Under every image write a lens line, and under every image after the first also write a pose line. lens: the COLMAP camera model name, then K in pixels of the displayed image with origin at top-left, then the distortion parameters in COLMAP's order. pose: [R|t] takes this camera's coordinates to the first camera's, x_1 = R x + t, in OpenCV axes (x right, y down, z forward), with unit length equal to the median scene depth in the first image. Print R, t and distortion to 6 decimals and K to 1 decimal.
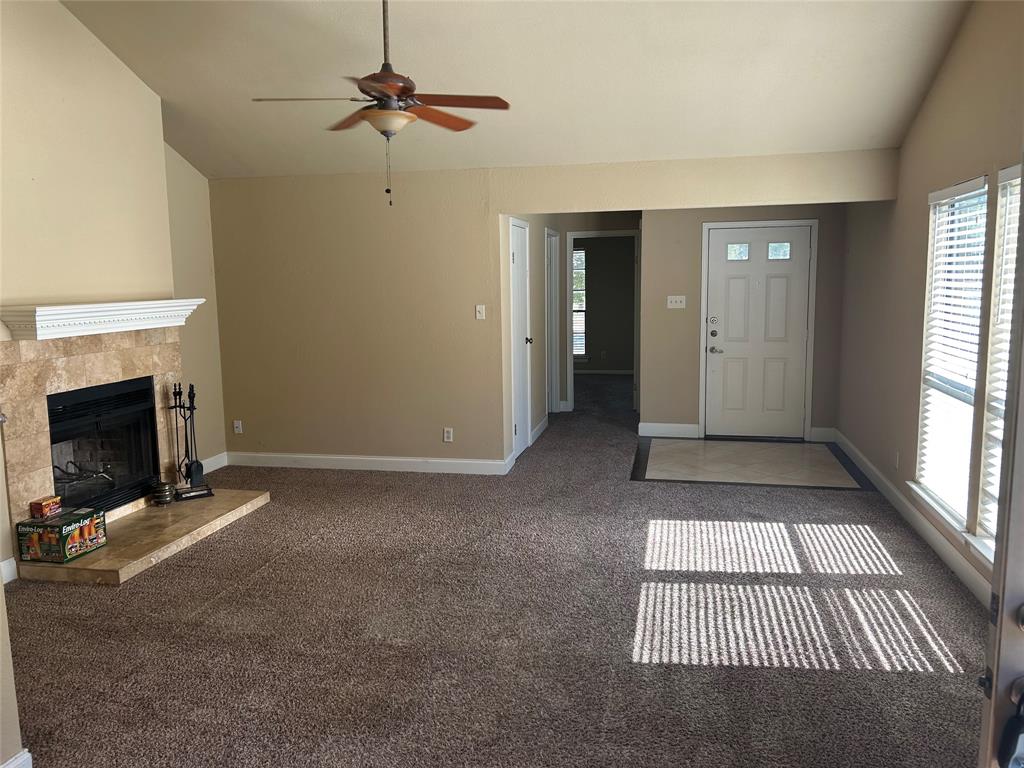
lens RADIAL K [[781.2, 0, 513.4], [0, 781.2, 382.9], [0, 0, 1]] dist [0.001309, -0.002182]
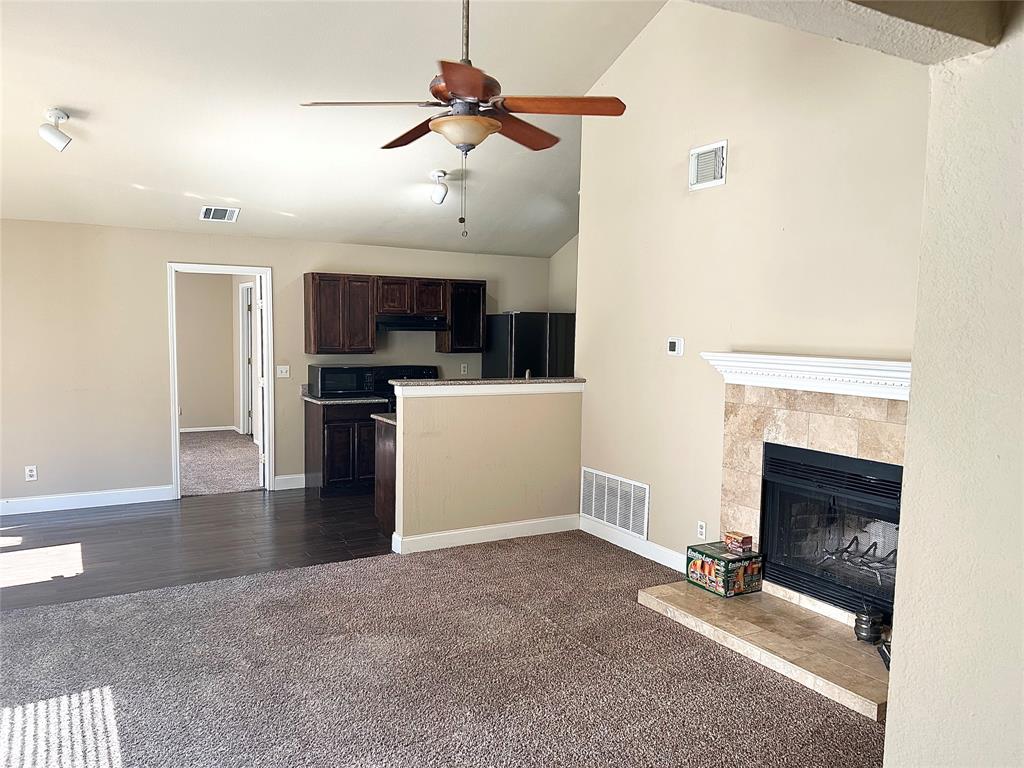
lens RADIAL K [[781.2, 0, 513.8], [0, 781.2, 386.3], [0, 0, 1]] dist [0.001309, -0.002182]
pose [[-0.750178, 0.052704, -0.659132, 0.304510], [-0.094384, 0.978077, 0.185628, -0.206215], [0.654465, 0.201465, -0.728757, 1.468483]]
